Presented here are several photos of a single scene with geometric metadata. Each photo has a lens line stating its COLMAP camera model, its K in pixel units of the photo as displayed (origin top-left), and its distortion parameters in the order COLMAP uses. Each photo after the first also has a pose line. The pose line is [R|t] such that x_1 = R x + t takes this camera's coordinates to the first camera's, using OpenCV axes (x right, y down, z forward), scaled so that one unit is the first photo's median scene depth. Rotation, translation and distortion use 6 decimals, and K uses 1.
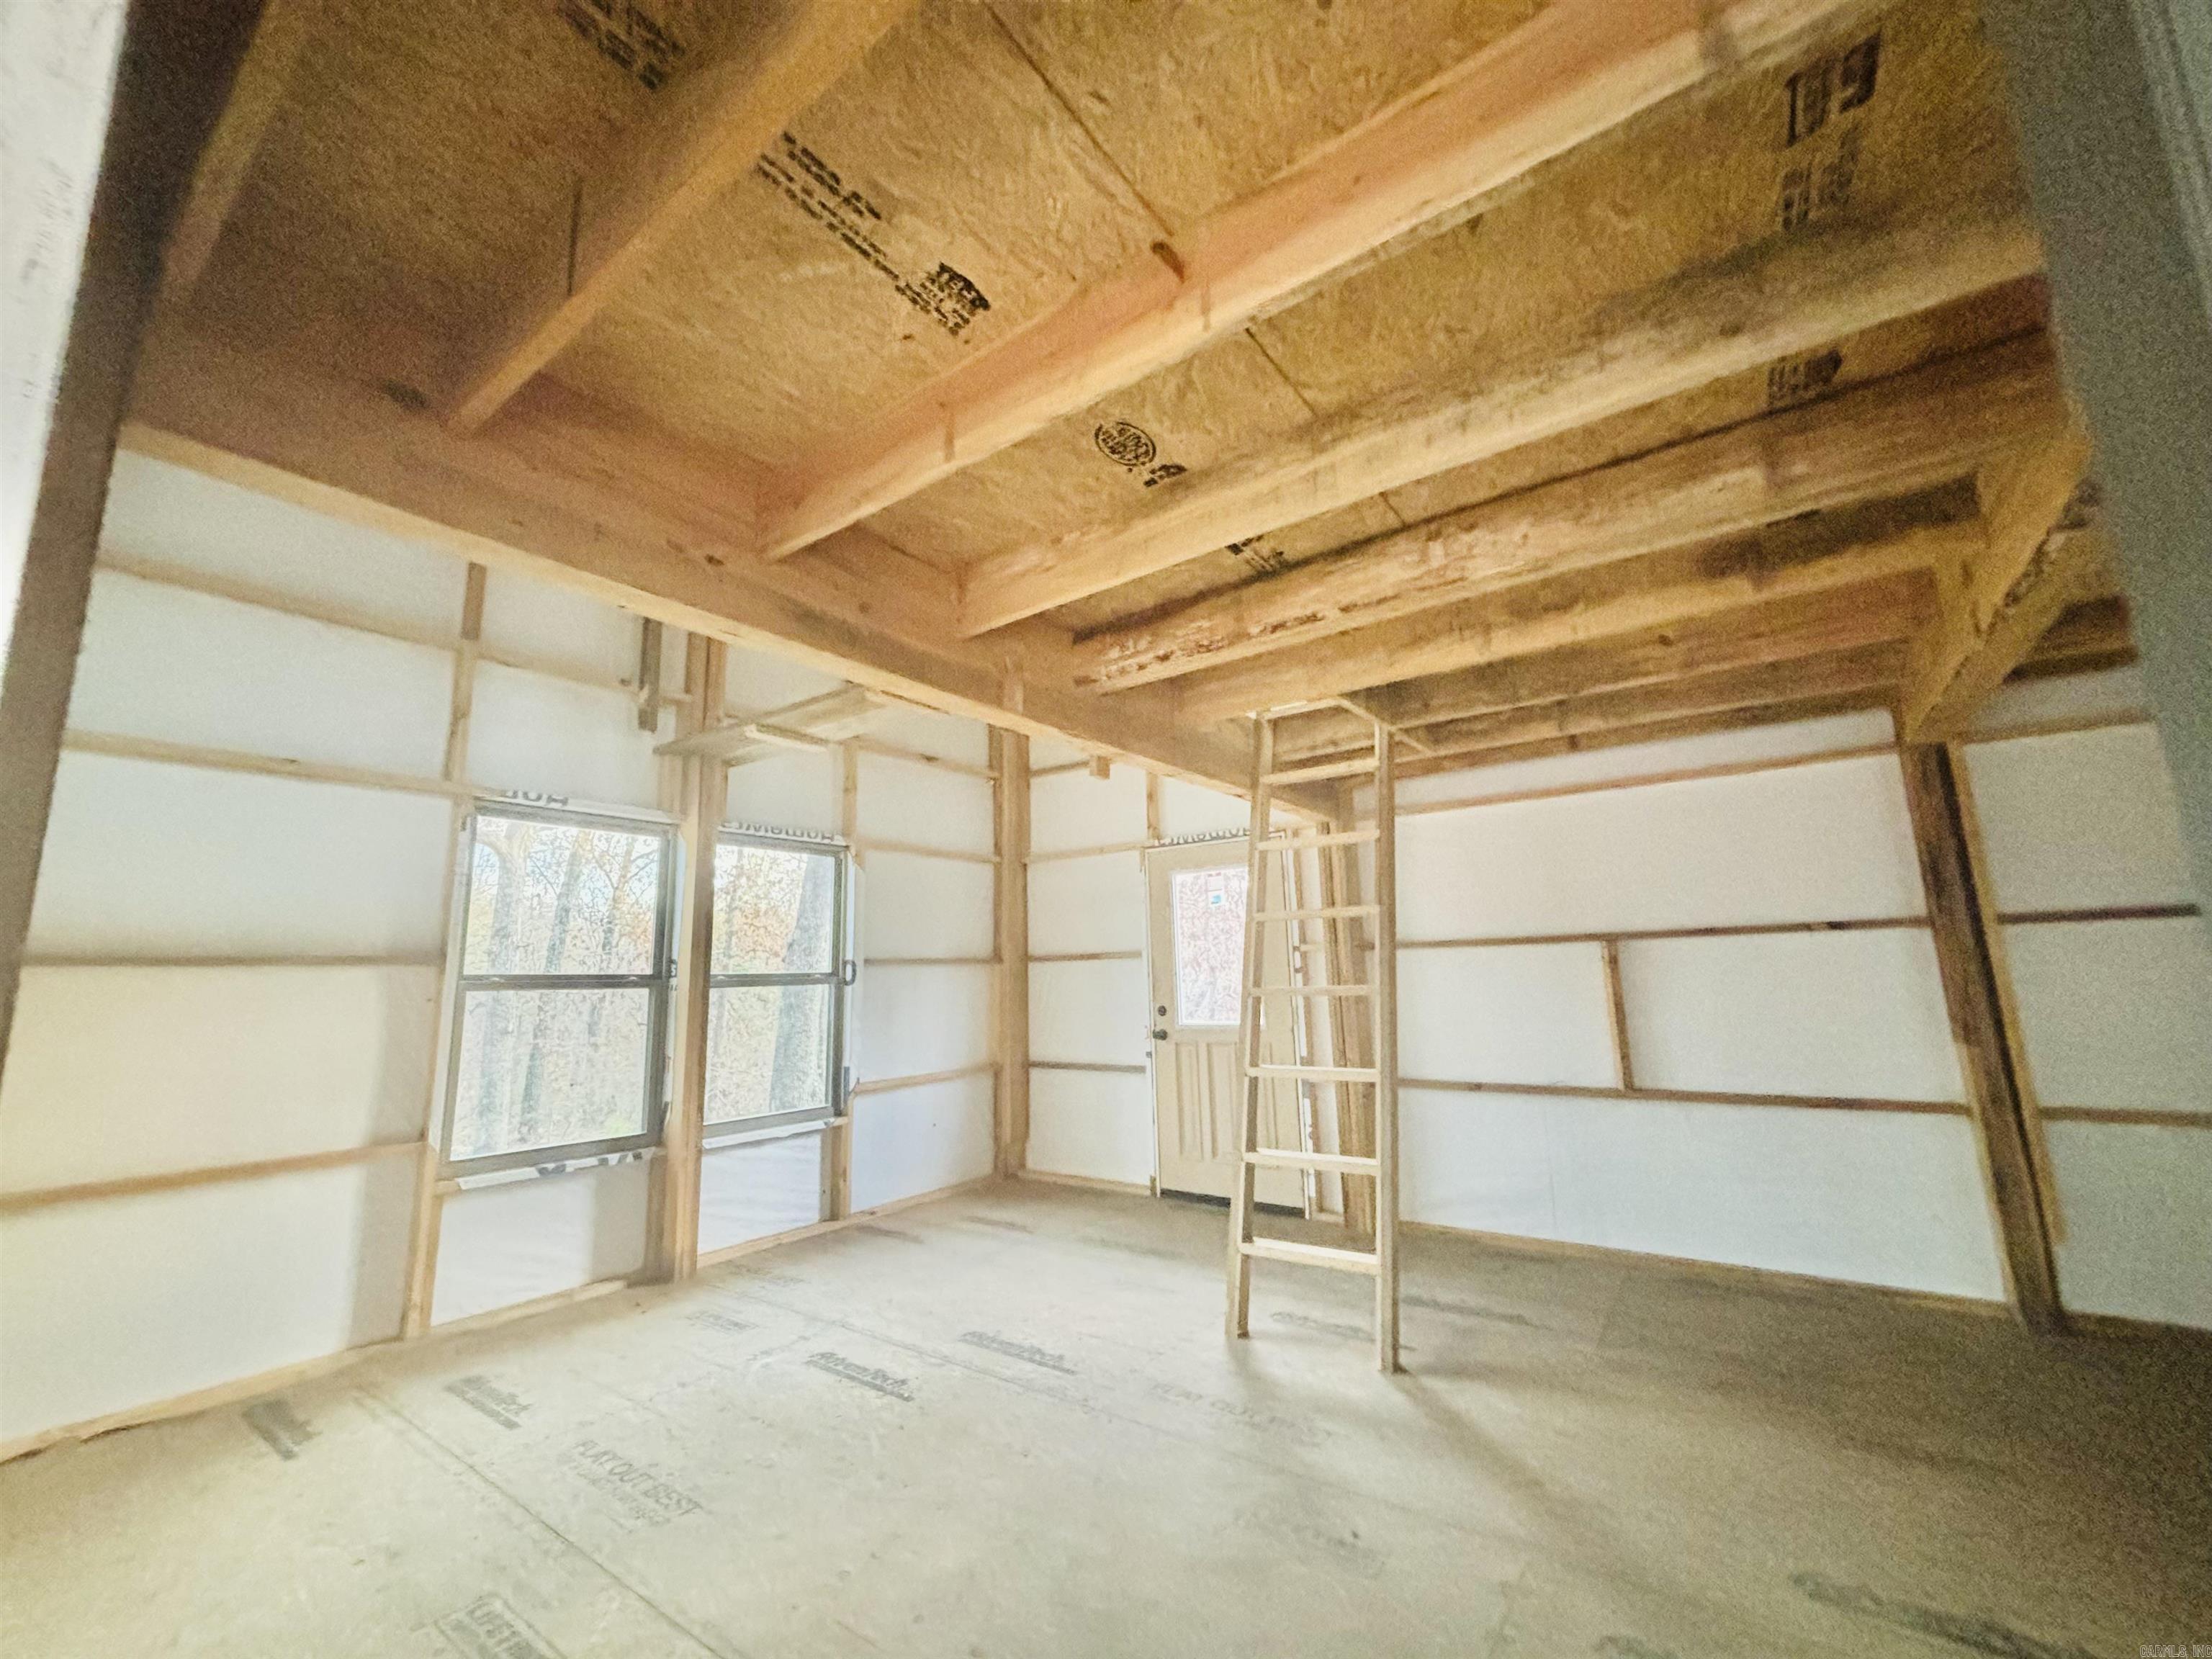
lens RADIAL K [[889.9, 0, 1106.0], [0, 889.9, 829.5], [0, 0, 1]] dist [0.000831, 0.000067]
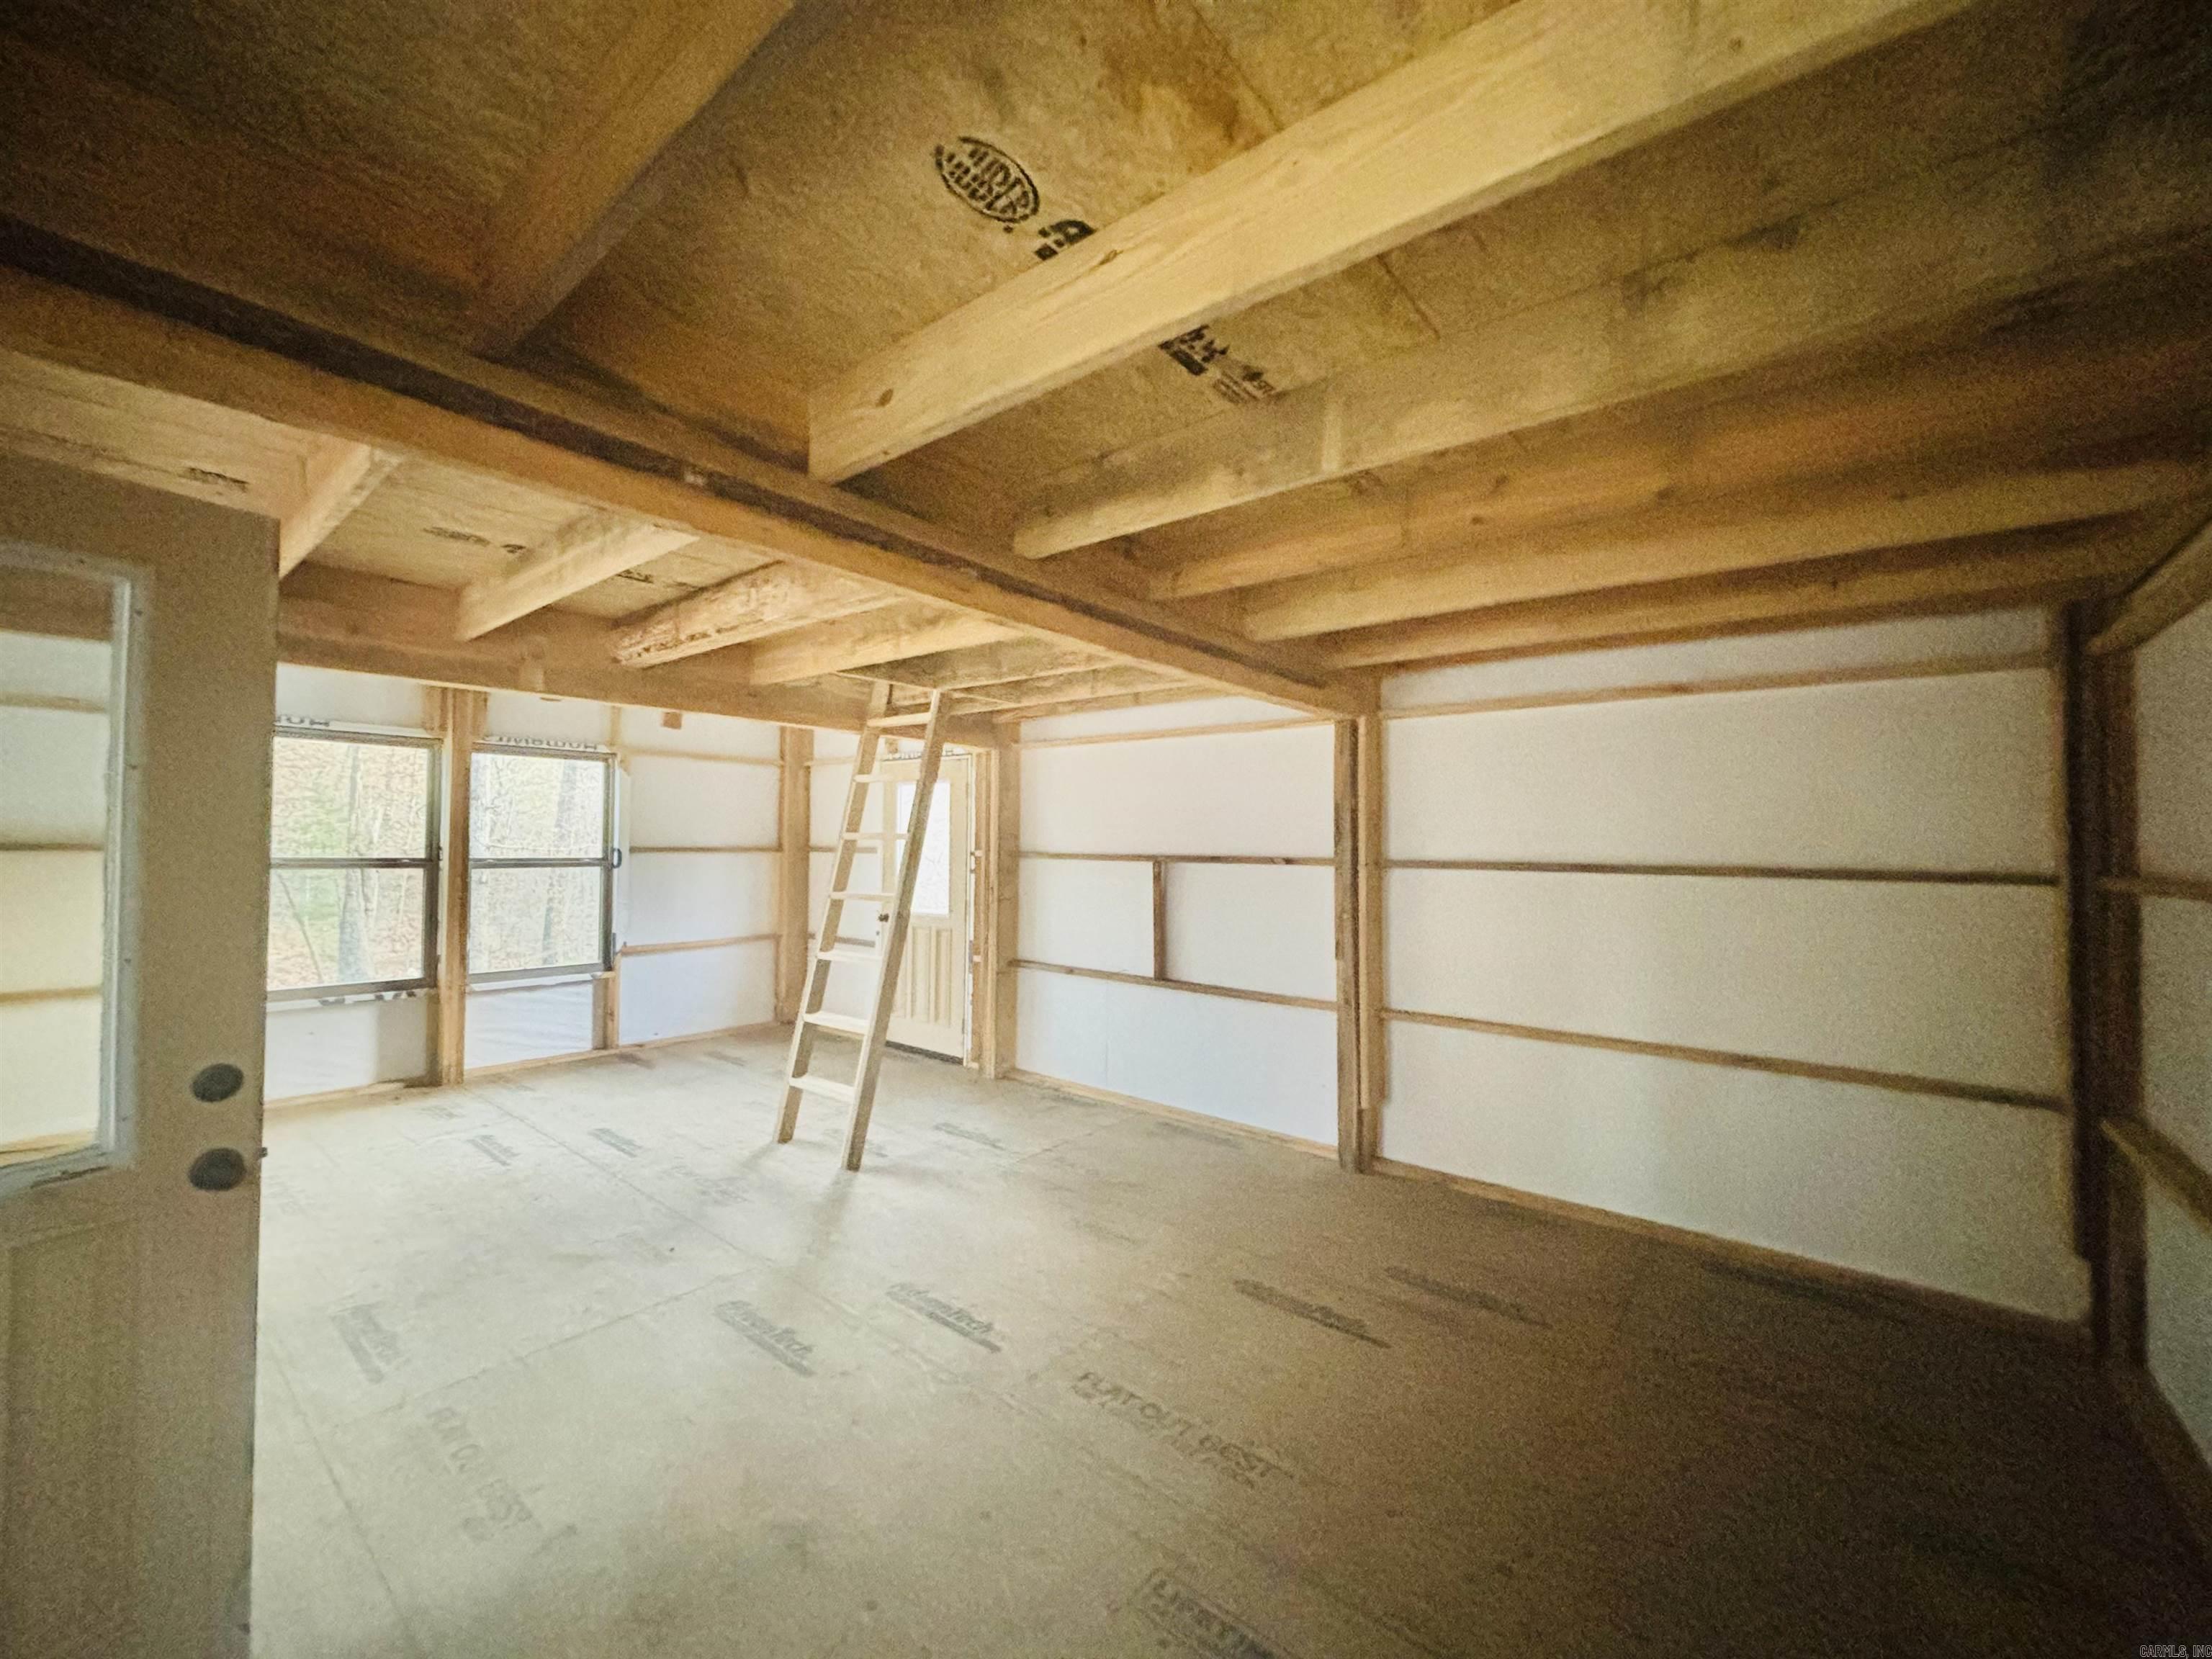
lens RADIAL K [[880.1, 0, 1106.0], [0, 880.1, 829.5], [0, 0, 1]] dist [-0.012568, 0.000107]
pose [[0.998407, 0.037162, -0.042453, 0.560137], [-0.030464, 0.988403, 0.148764, -0.101108], [0.047489, -0.147233, 0.987961, -0.198619]]
